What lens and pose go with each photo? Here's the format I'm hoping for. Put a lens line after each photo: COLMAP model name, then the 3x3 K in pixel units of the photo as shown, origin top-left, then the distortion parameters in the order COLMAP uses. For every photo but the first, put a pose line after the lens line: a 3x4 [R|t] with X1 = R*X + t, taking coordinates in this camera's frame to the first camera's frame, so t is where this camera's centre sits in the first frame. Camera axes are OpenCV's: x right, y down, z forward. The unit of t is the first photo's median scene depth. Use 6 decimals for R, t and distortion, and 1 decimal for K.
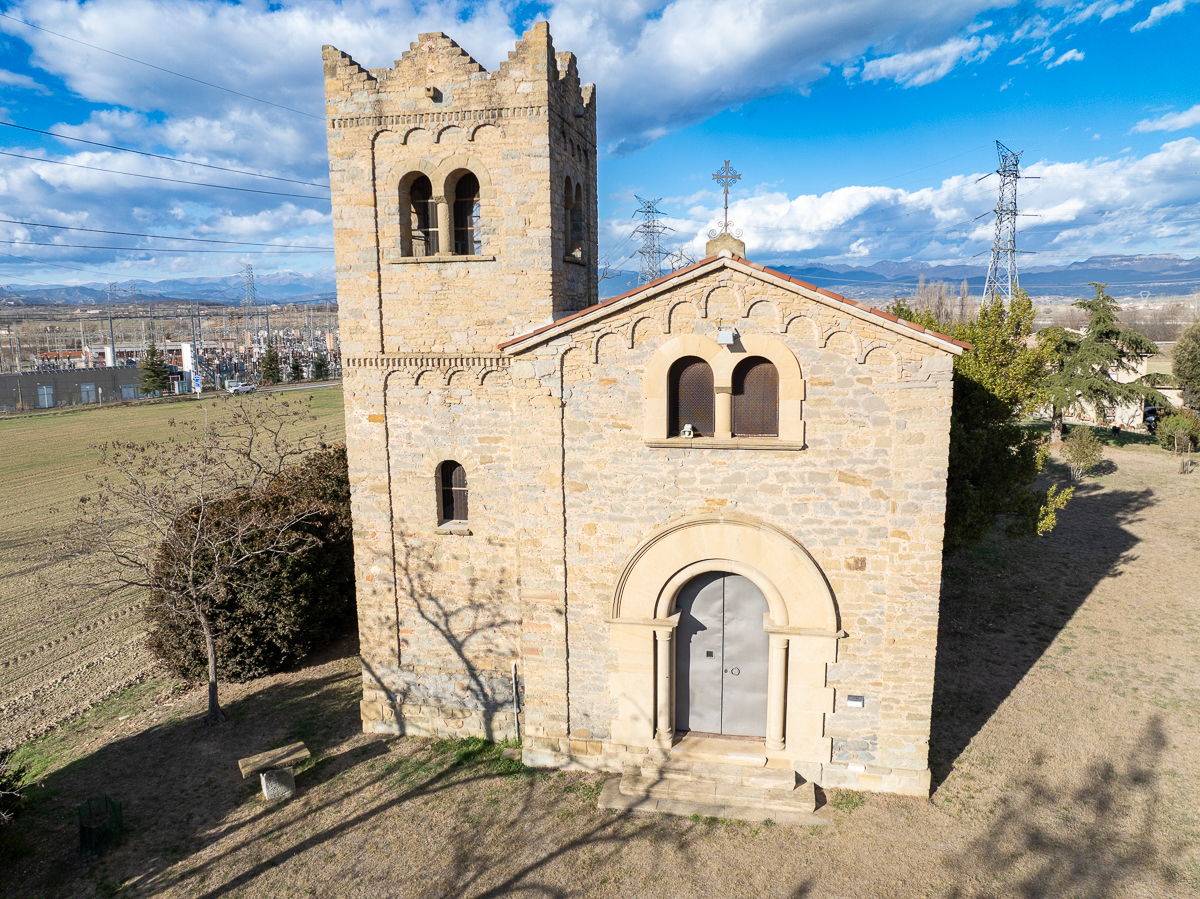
lens RADIAL K [[844.1, 0, 600.0], [0, 844.1, 449.5], [0, 0, 1]] dist [-0.052245, 0.028839]
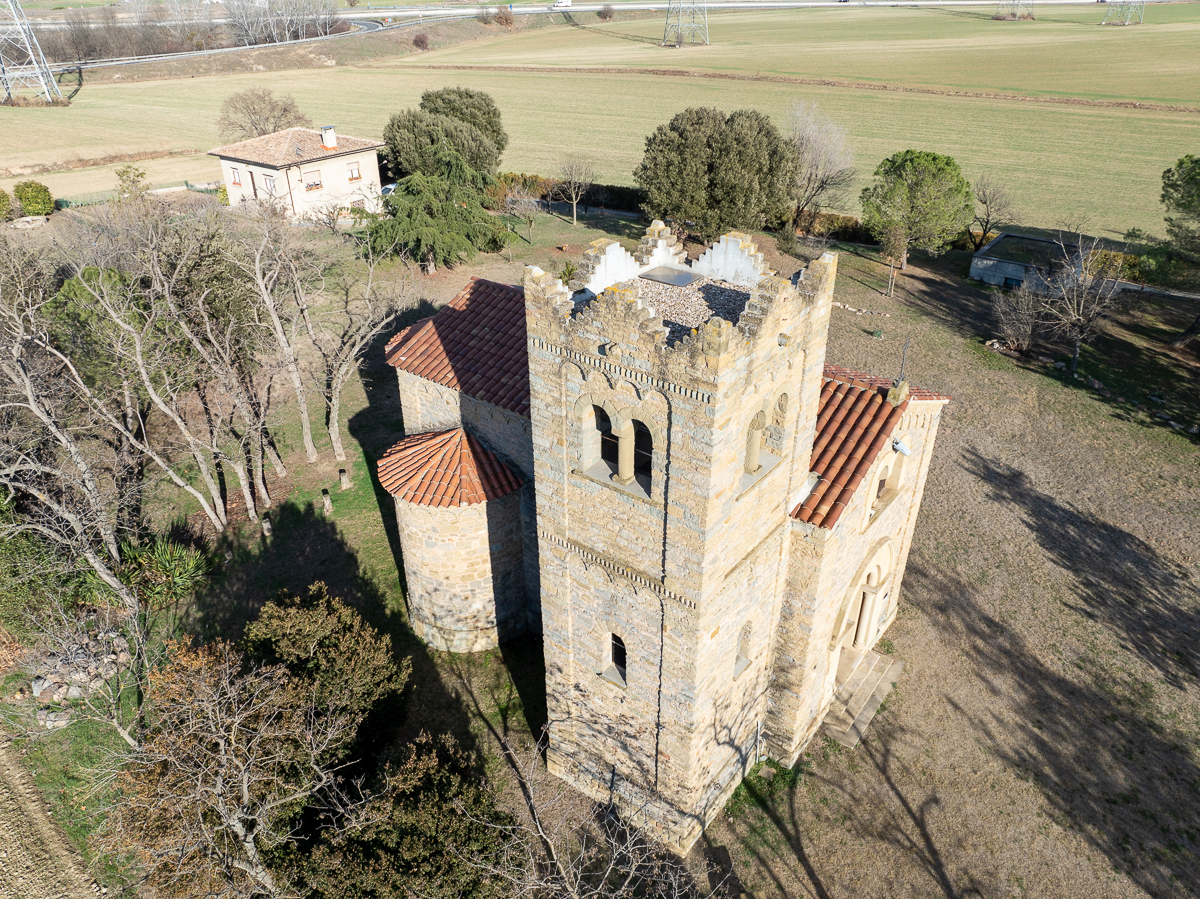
lens RADIAL K [[844.1, 0, 600.0], [0, 844.1, 449.5], [0, 0, 1]] dist [-0.052245, 0.028839]
pose [[0.442247, -0.443424, 0.779610, -1.150924], [0.155839, 0.894003, 0.420086, -0.774342], [-0.883251, -0.064288, 0.464473, 0.726761]]
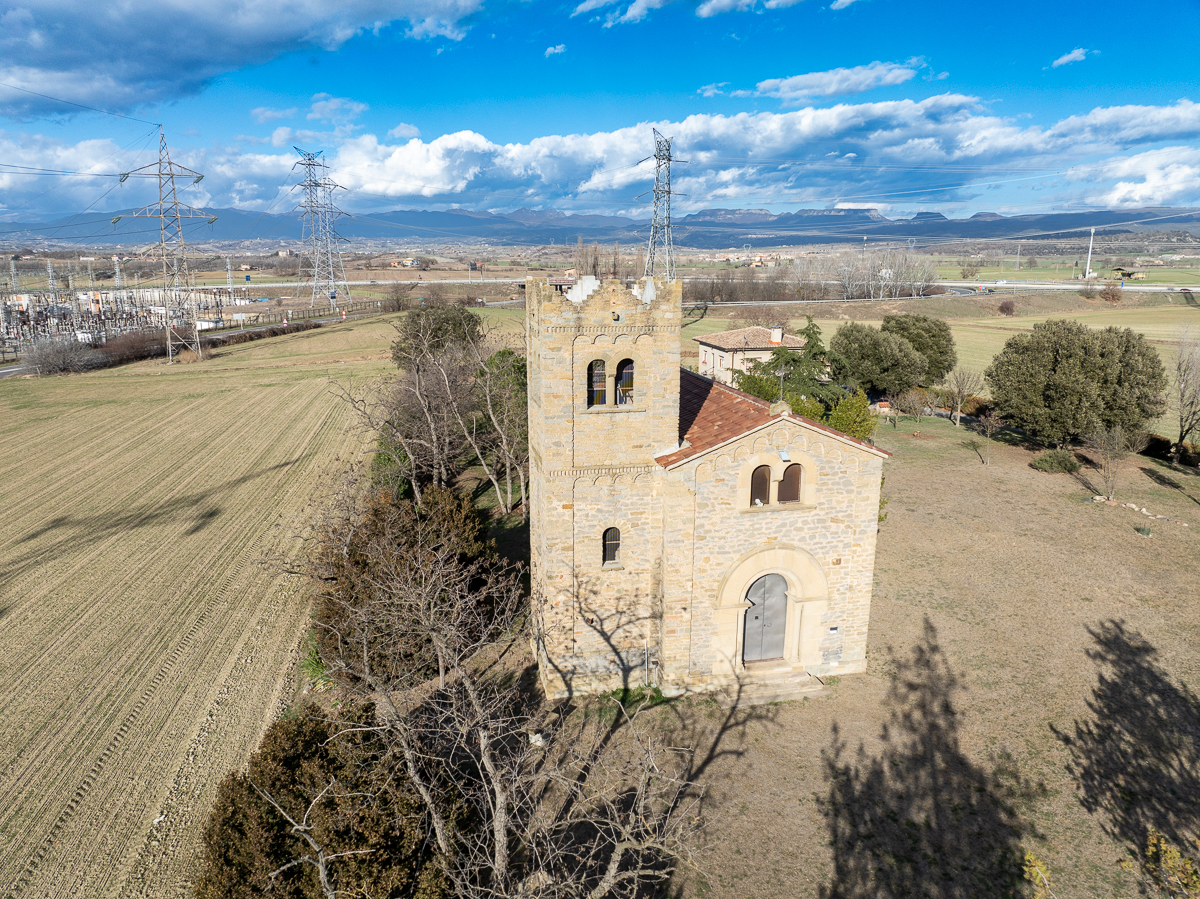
lens RADIAL K [[844.1, 0, 600.0], [0, 844.1, 449.5], [0, 0, 1]] dist [-0.052245, 0.028839]
pose [[0.914041, -0.076258, 0.398389, -0.923710], [0.053186, 0.996221, 0.068665, -0.278110], [-0.402120, -0.041574, 0.914643, -0.546439]]
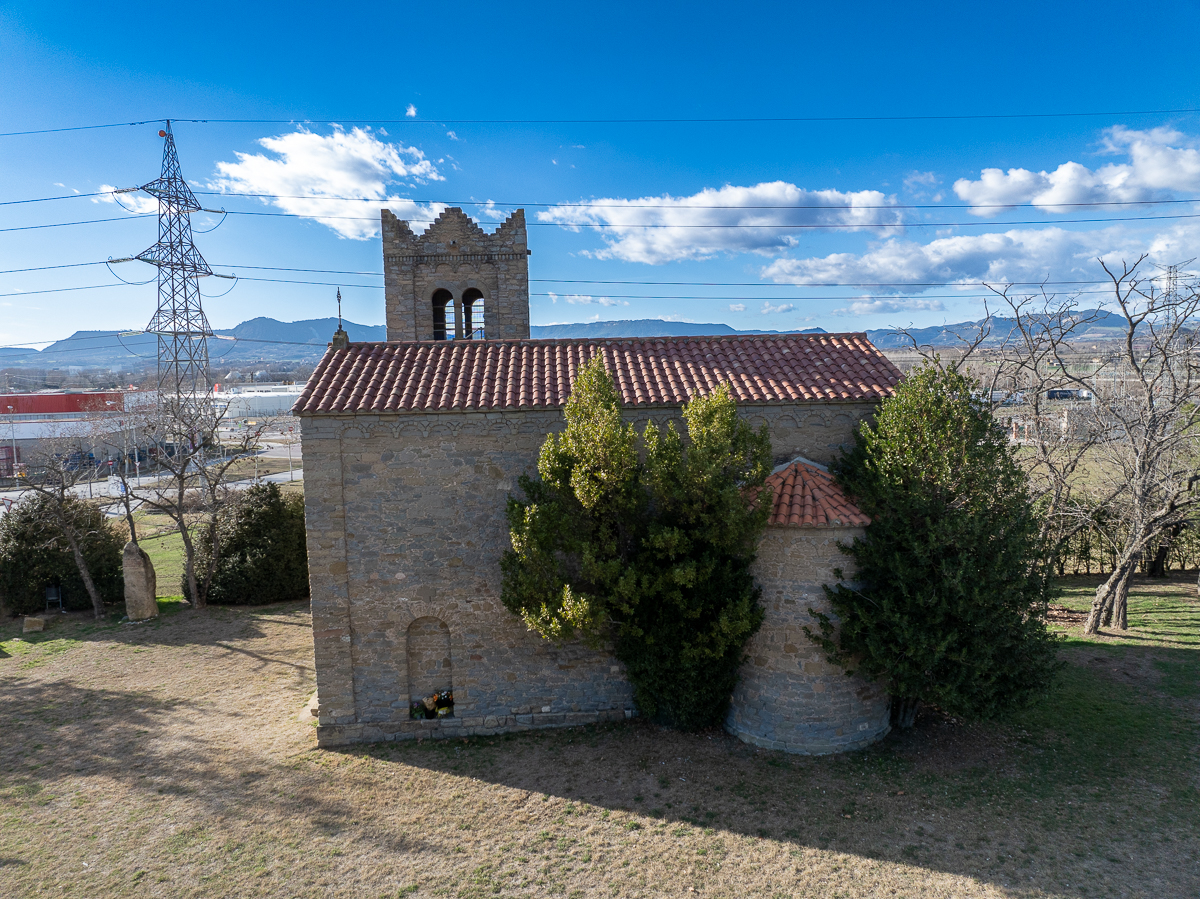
lens RADIAL K [[844.1, 0, 600.0], [0, 844.1, 449.5], [0, 0, 1]] dist [-0.052245, 0.028839]
pose [[0.270839, 0.105730, -0.956800, 1.710037], [-0.147337, 0.986791, 0.067338, -0.200831], [0.951282, 0.122735, 0.282840, 0.974195]]
